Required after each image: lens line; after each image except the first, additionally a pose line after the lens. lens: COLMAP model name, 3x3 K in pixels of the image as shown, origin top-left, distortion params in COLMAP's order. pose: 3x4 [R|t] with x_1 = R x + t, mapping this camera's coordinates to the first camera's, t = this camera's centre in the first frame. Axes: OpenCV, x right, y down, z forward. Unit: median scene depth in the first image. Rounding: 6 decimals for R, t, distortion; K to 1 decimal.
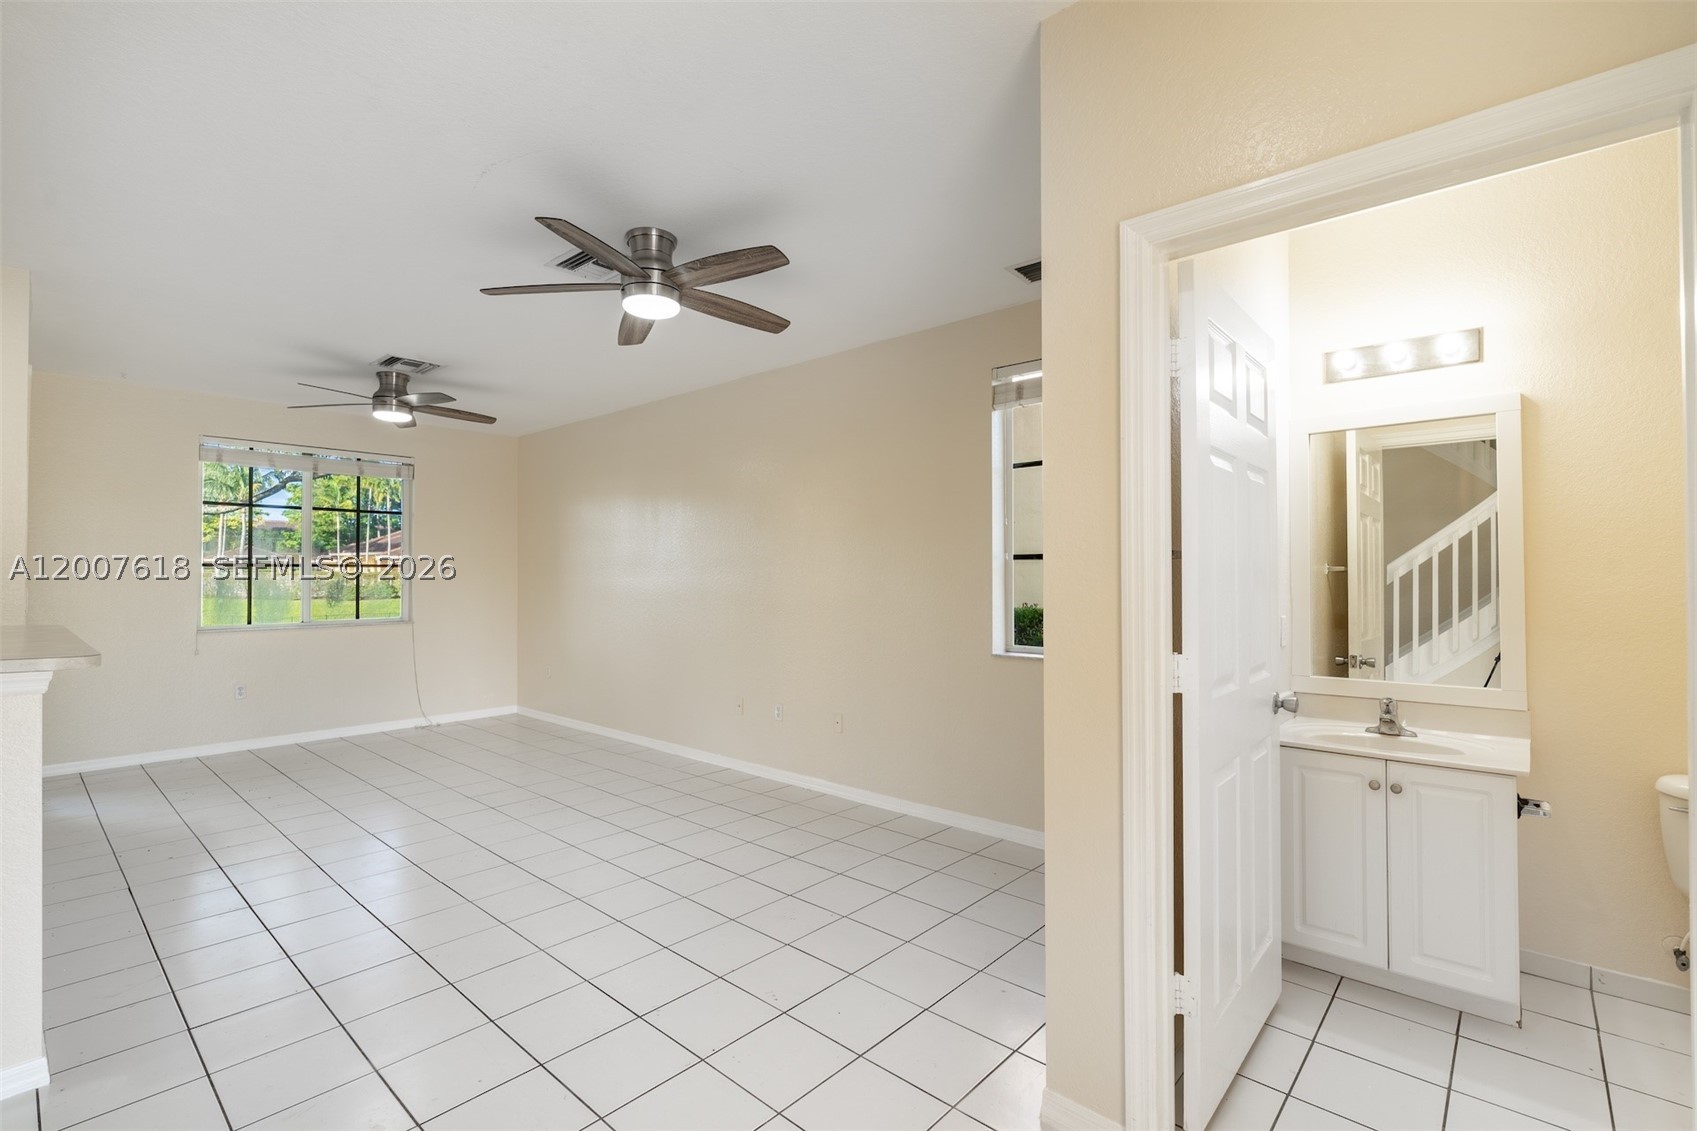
lens RADIAL K [[767.8, 0, 841.7], [0, 767.8, 566.5], [0, 0, 1]] dist [-0.003848, 0.001223]
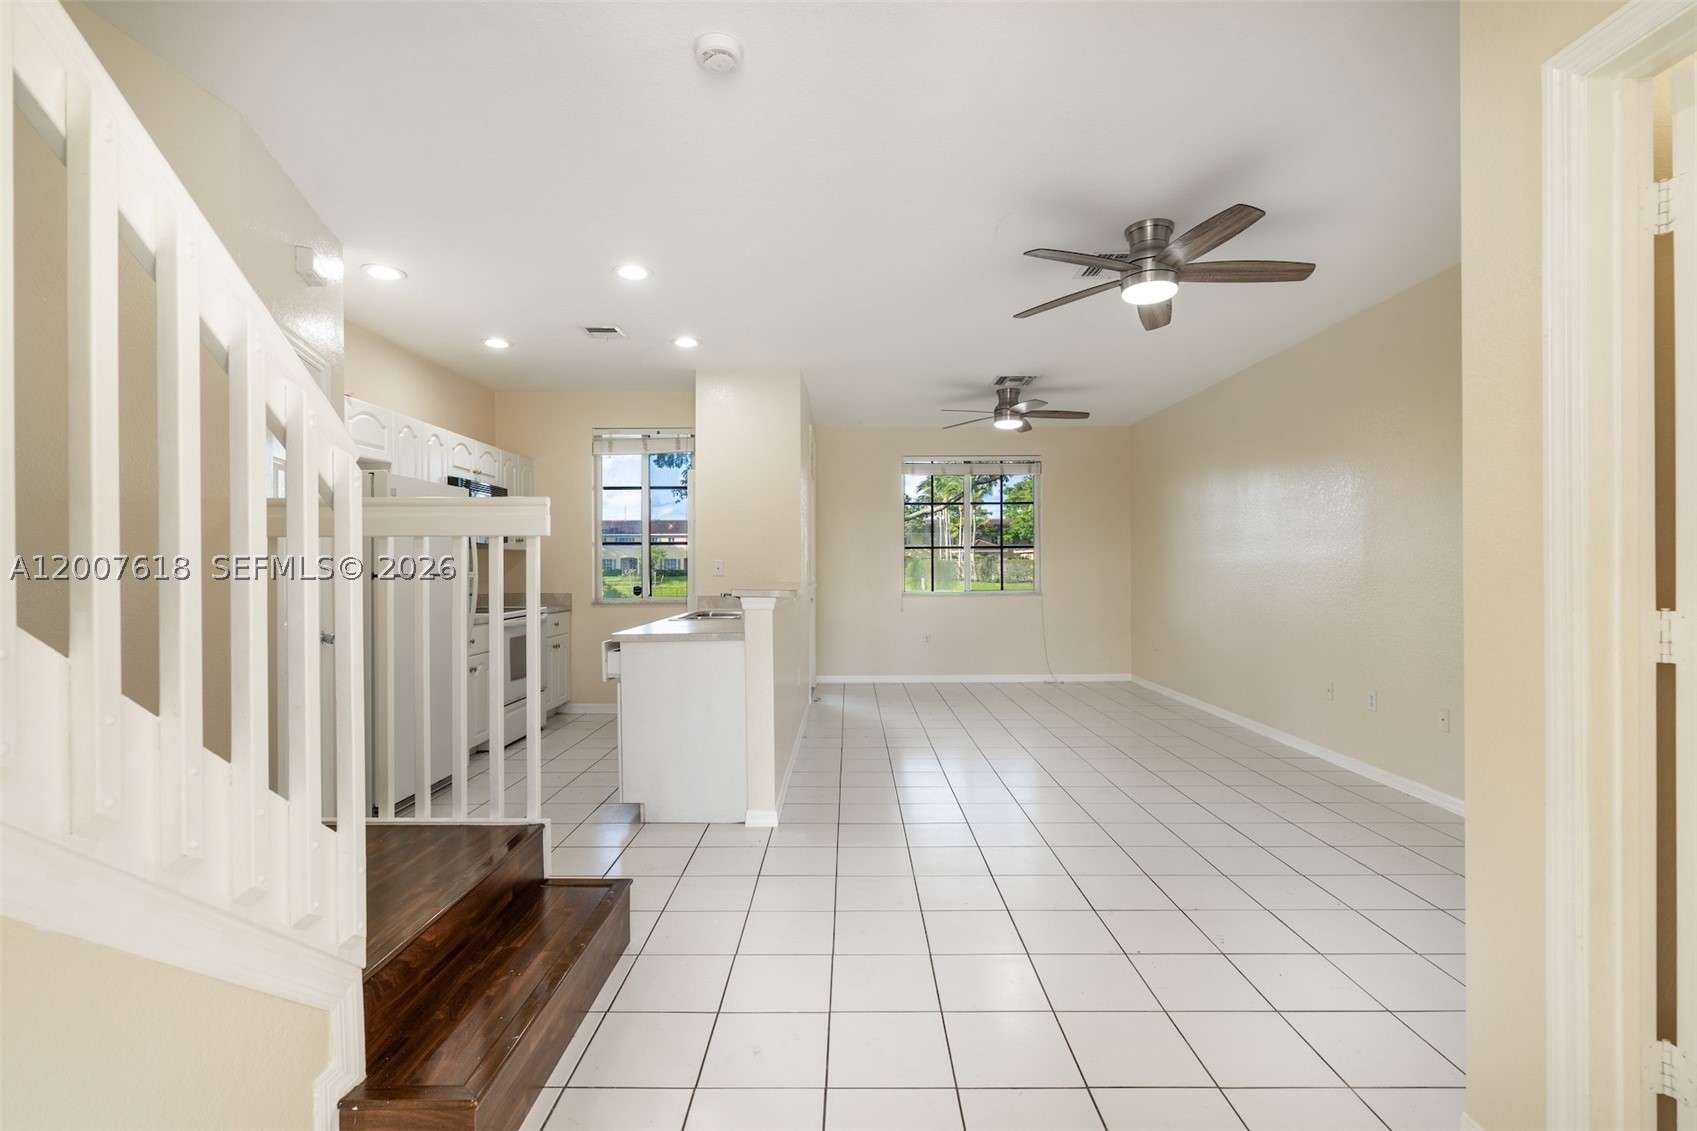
lens RADIAL K [[767.8, 0, 844.6], [0, 767.8, 568.0], [0, 0, 1]] dist [-0.003848, 0.001223]
pose [[0.665671, 0.000055, -0.746245, 0.229644], [0.012668, 0.999855, 0.011374, 0.026997], [0.746138, -0.017025, 0.665574, -0.039814]]
